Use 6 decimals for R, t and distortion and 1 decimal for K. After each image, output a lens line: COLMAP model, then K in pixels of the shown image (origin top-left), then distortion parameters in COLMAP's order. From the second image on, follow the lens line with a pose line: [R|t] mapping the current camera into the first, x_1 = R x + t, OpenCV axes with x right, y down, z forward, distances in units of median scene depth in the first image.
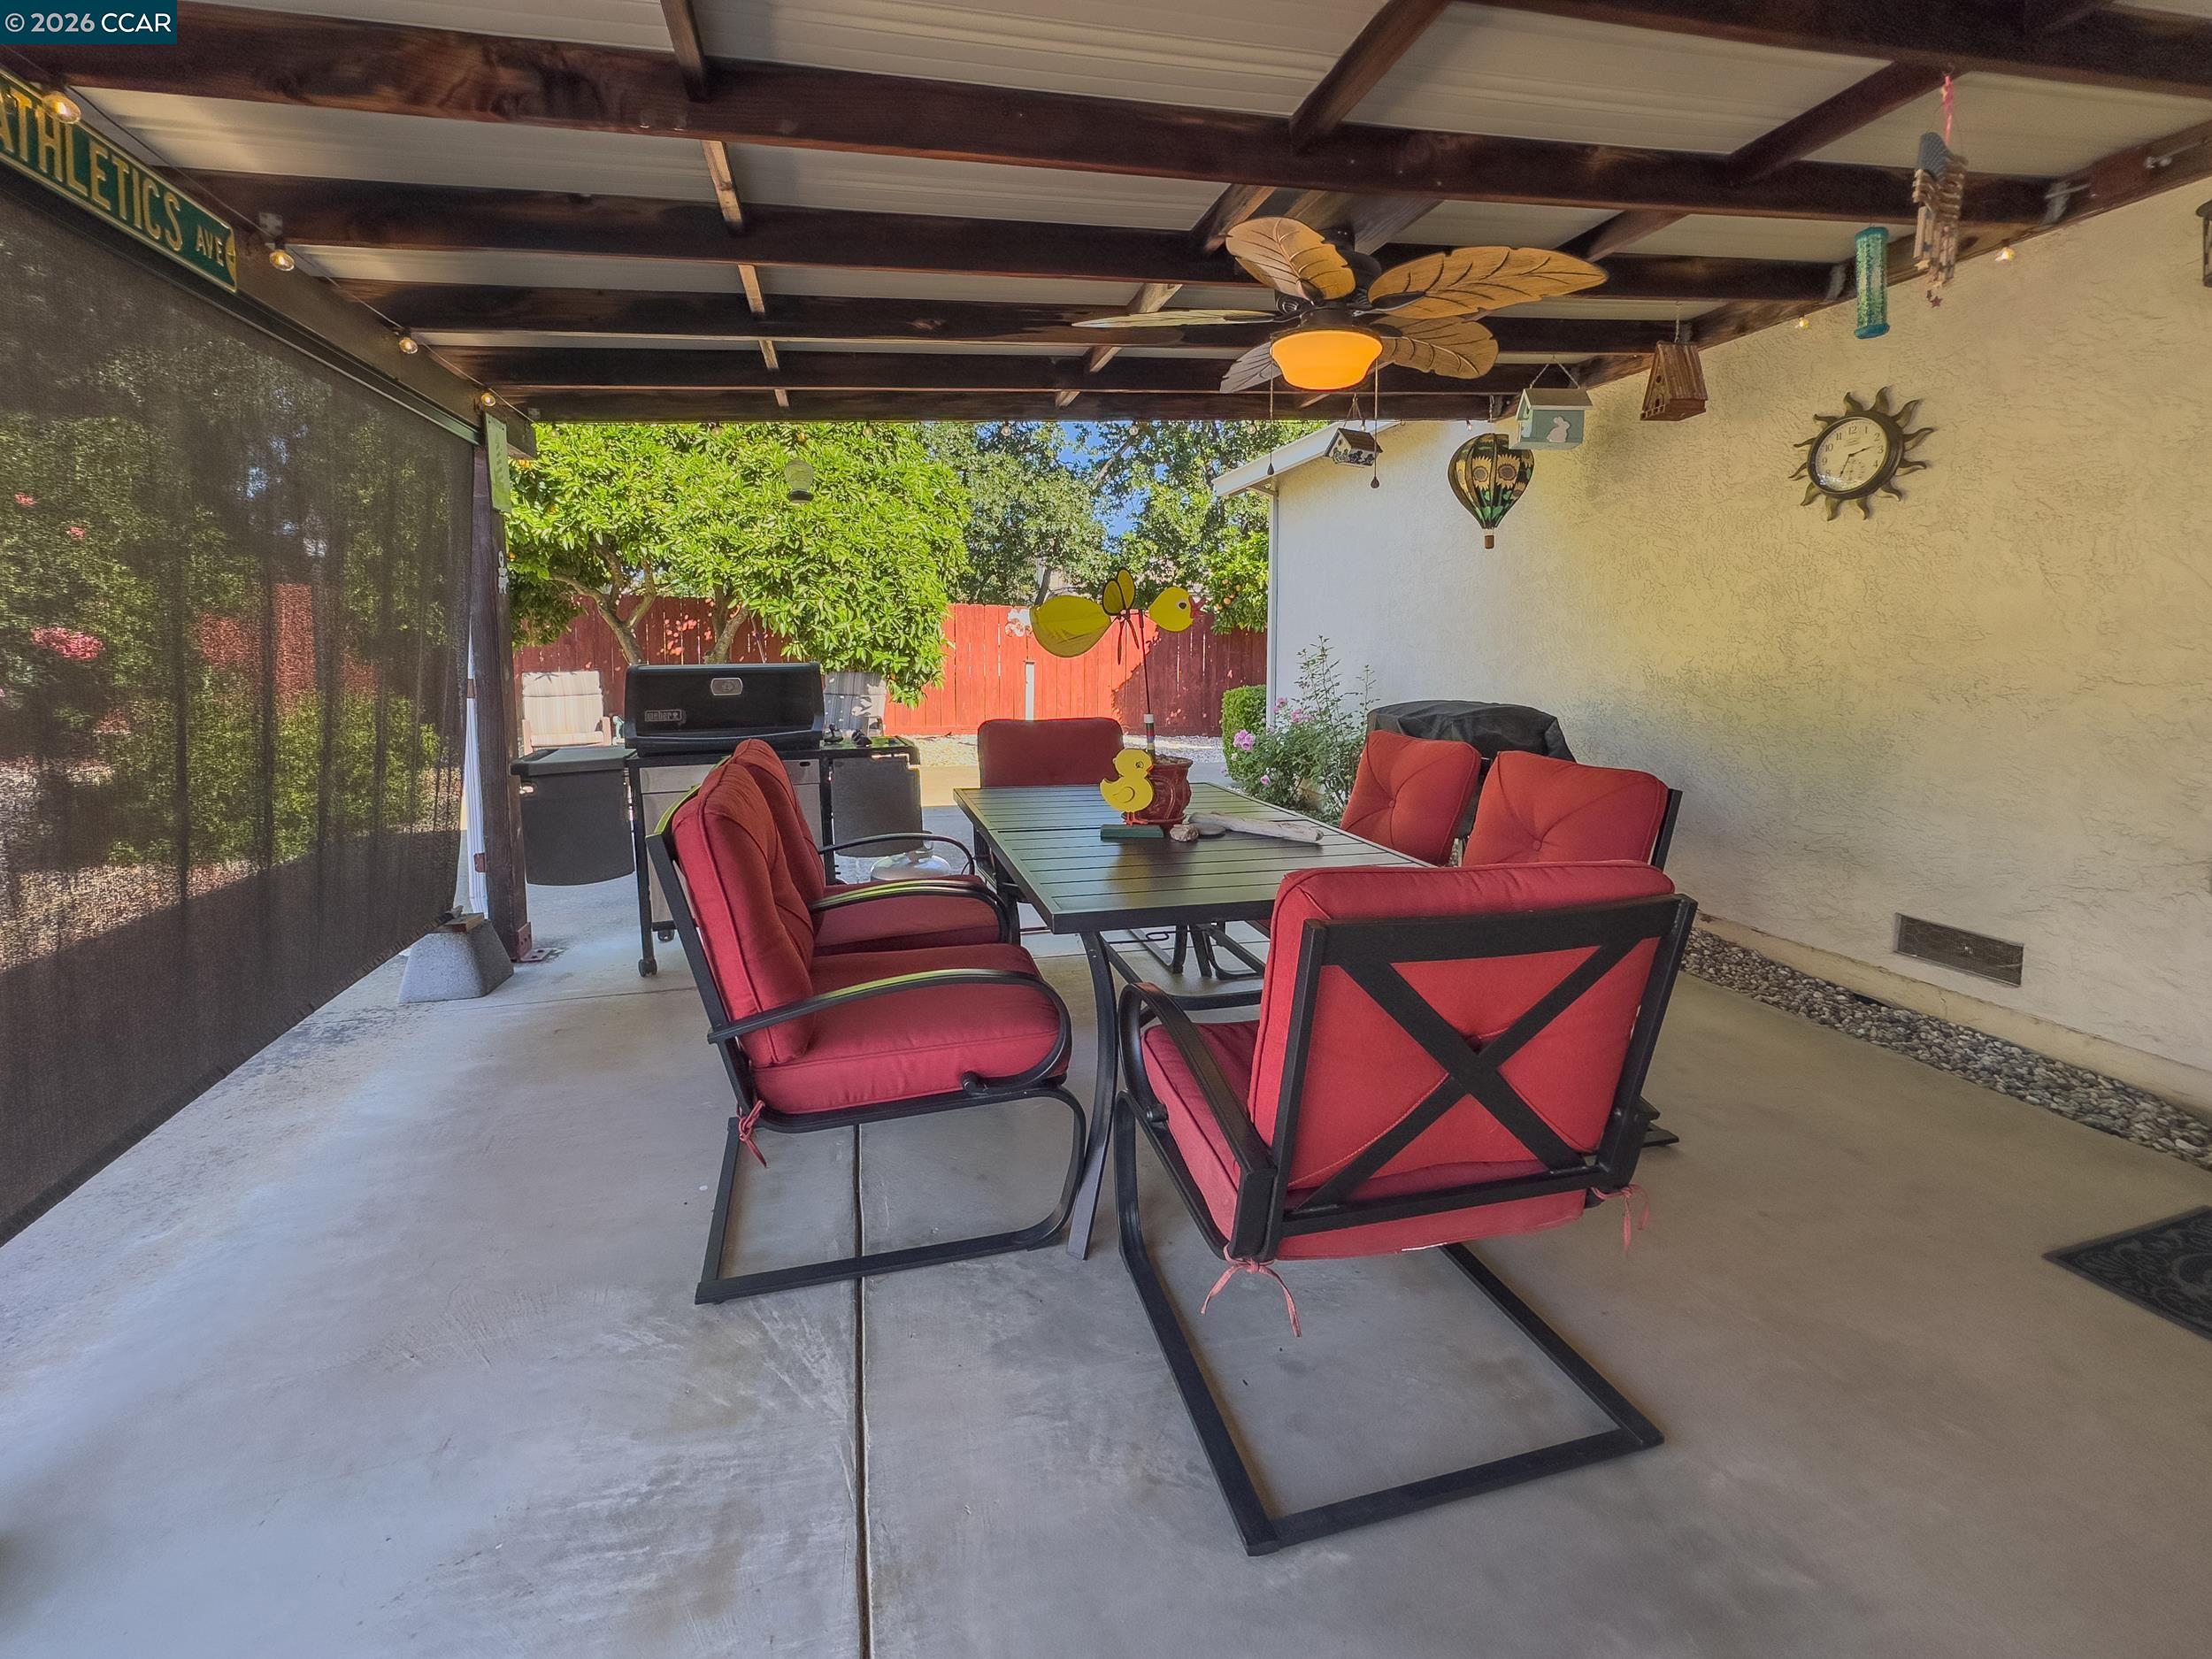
lens RADIAL K [[888.7, 0, 1089.1], [0, 888.7, 736.7], [0, 0, 1]] dist [0.001377, 0.000061]
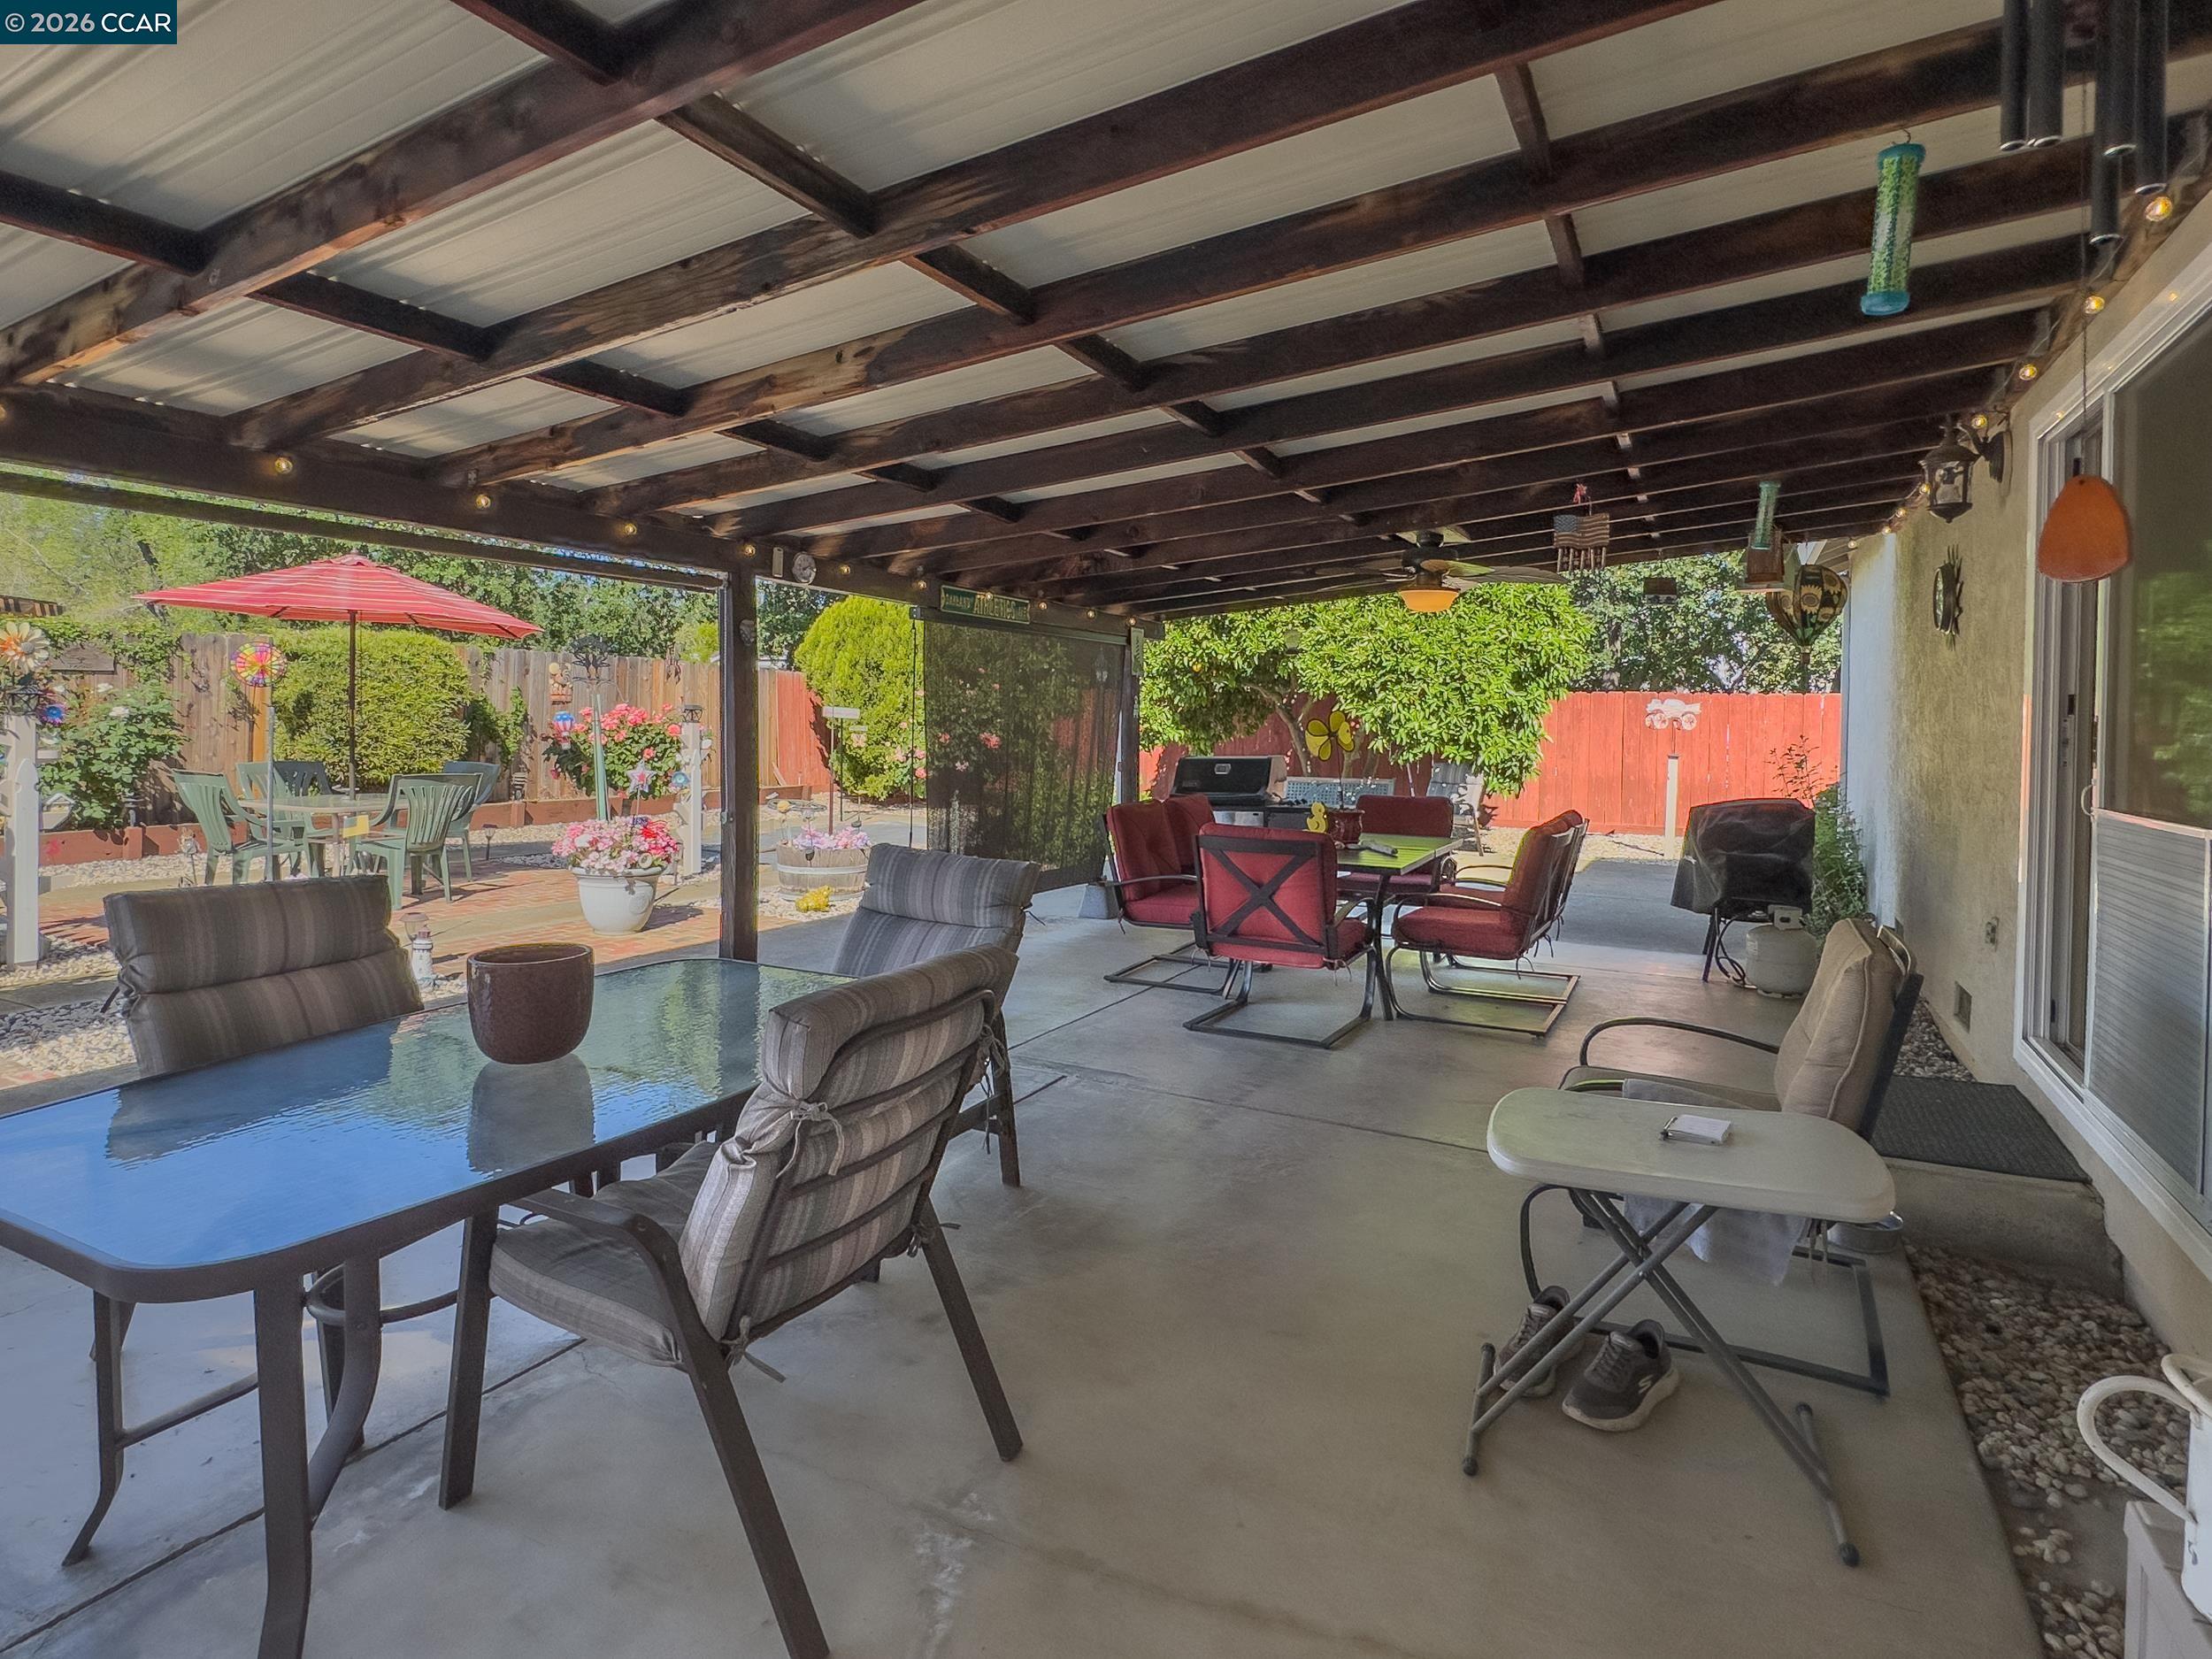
lens RADIAL K [[1141.0, 0, 1102.5], [0, 1141.0, 828.7], [0, 0, 1]] dist [-0.000037, -0.000025]
pose [[0.721166, 0.058680, -0.690273, 0.497181], [-0.068475, 0.997565, 0.013263, 0.024408], [0.689370, 0.037702, 0.723428, -0.405981]]
